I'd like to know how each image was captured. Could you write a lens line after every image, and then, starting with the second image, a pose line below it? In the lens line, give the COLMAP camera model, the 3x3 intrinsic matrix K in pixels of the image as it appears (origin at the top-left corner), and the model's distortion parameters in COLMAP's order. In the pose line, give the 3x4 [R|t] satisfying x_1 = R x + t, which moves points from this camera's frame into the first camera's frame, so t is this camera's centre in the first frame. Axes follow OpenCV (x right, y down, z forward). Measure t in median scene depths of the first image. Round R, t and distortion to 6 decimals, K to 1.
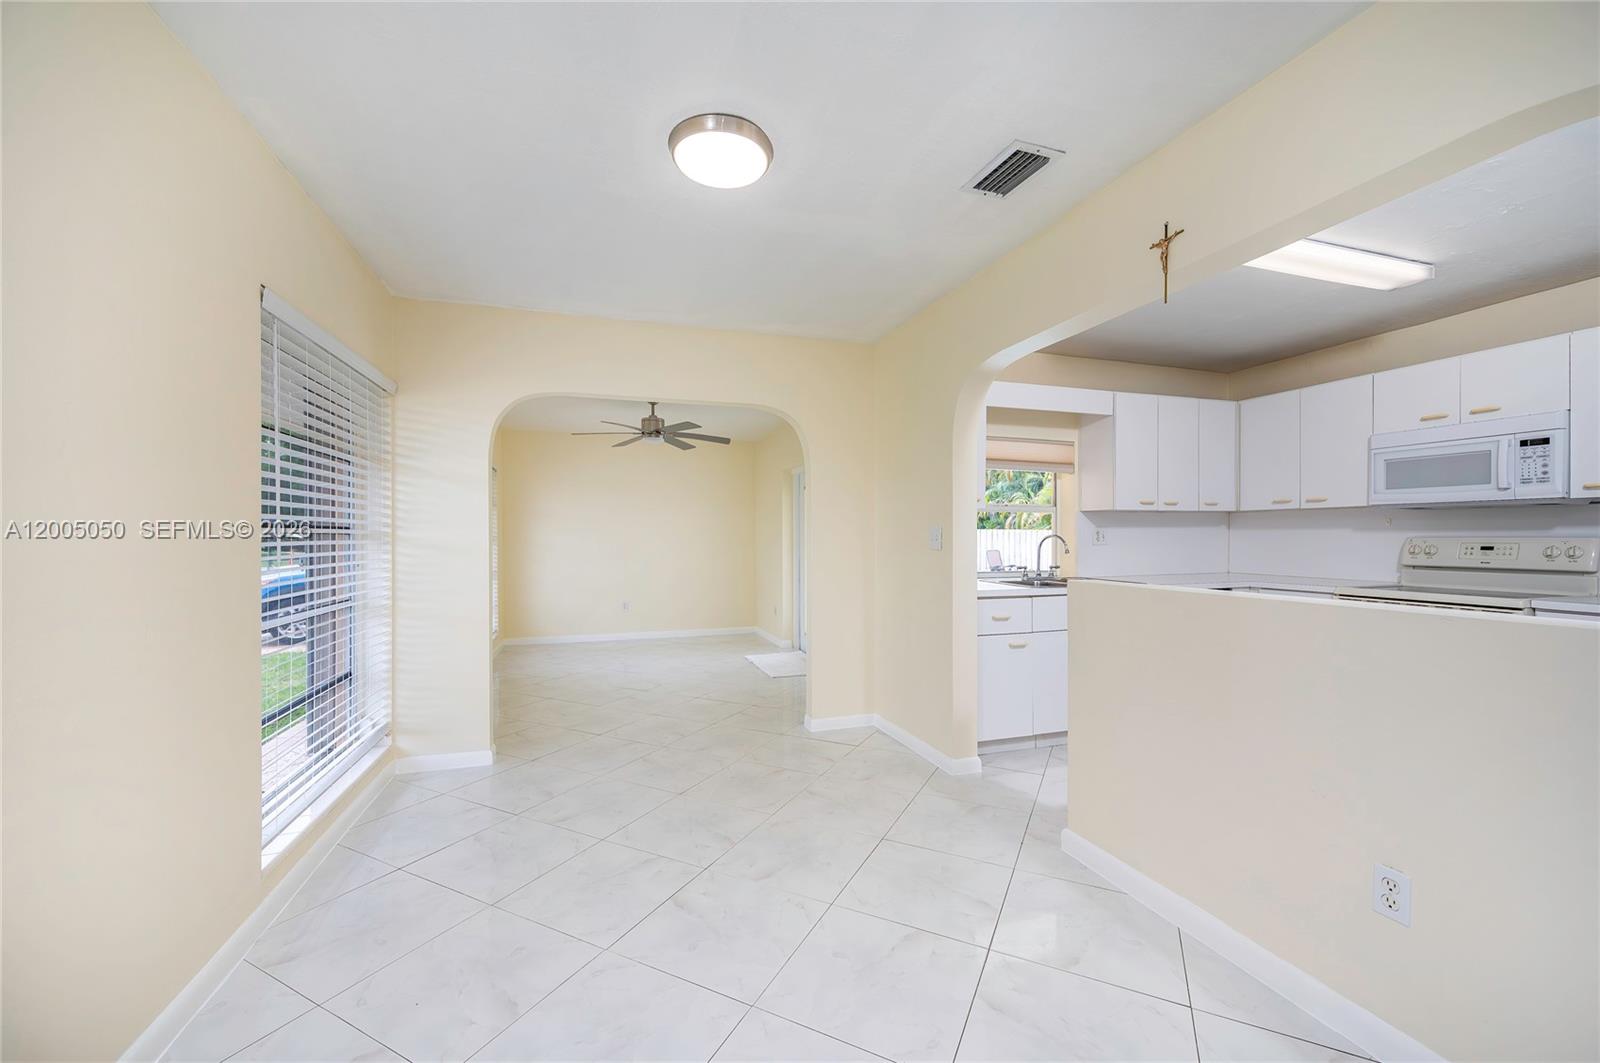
lens RADIAL K [[633.2, 0, 796.0], [0, 633.2, 536.2], [0, 0, 1]] dist [-0.000701, -0.000136]
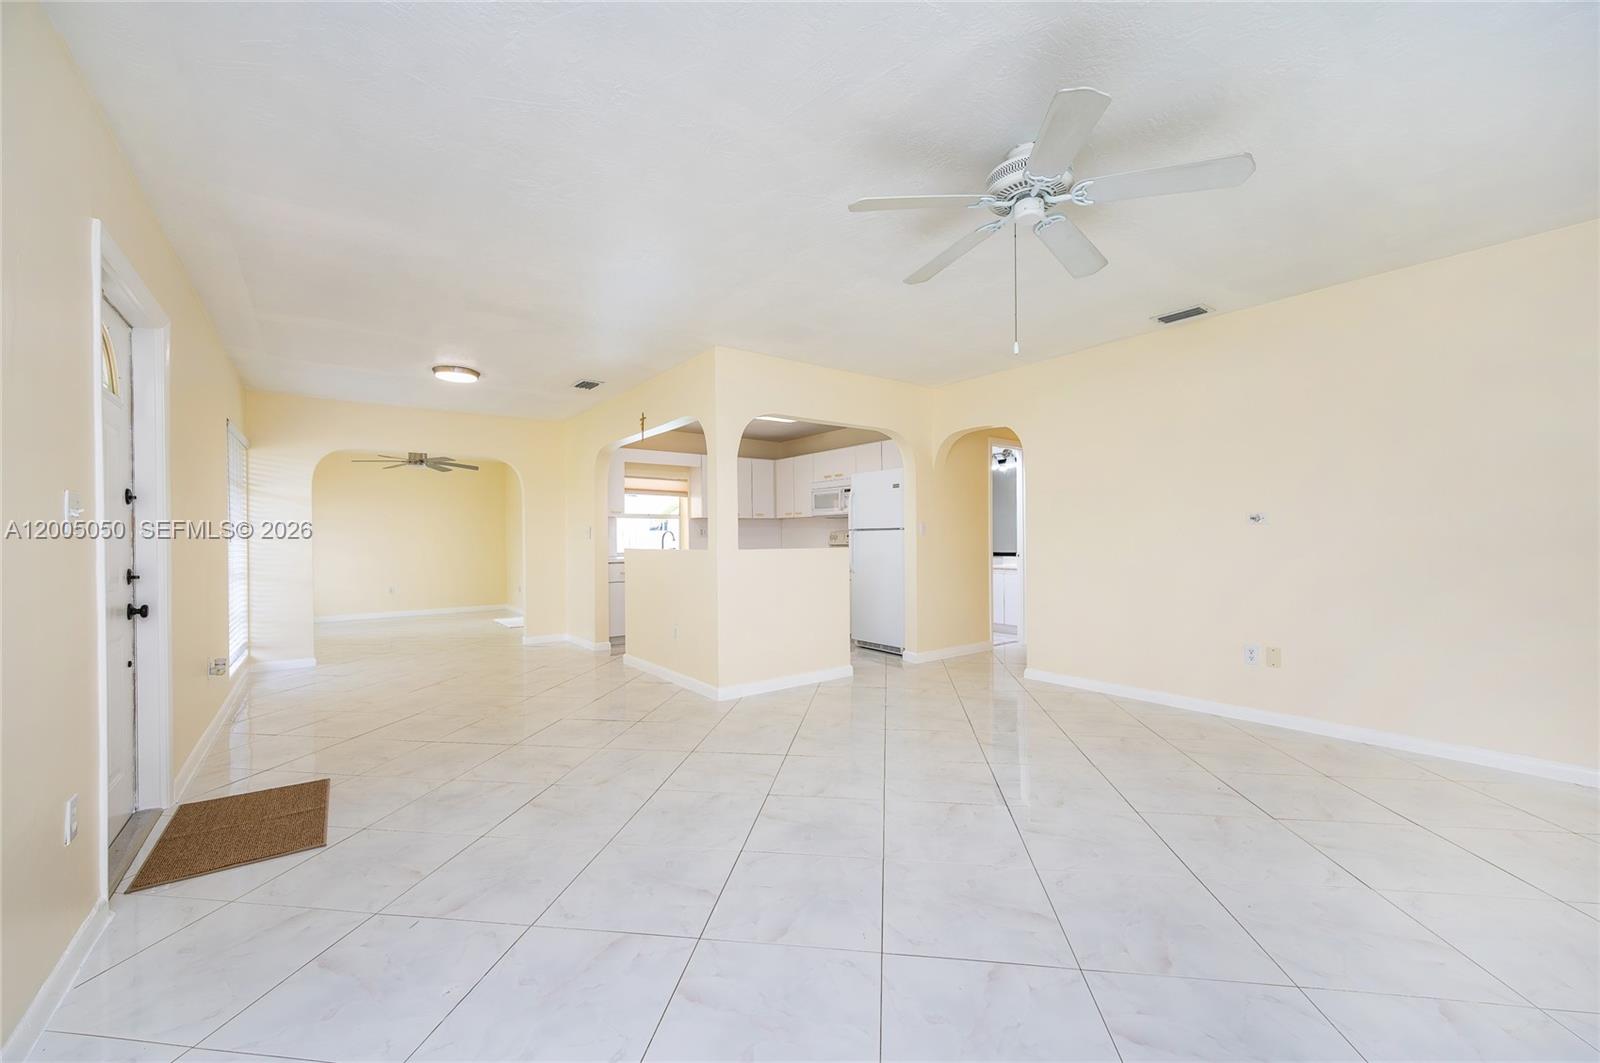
lens RADIAL K [[633.2, 0, 796.0], [0, 633.2, 536.2], [0, 0, 1]] dist [-0.000701, -0.000136]
pose [[0.946168, -0.005207, 0.323633, 0.165987], [0.007025, 0.999965, -0.004449, 0.023728], [-0.323599, 0.006483, 0.946172, -0.880638]]
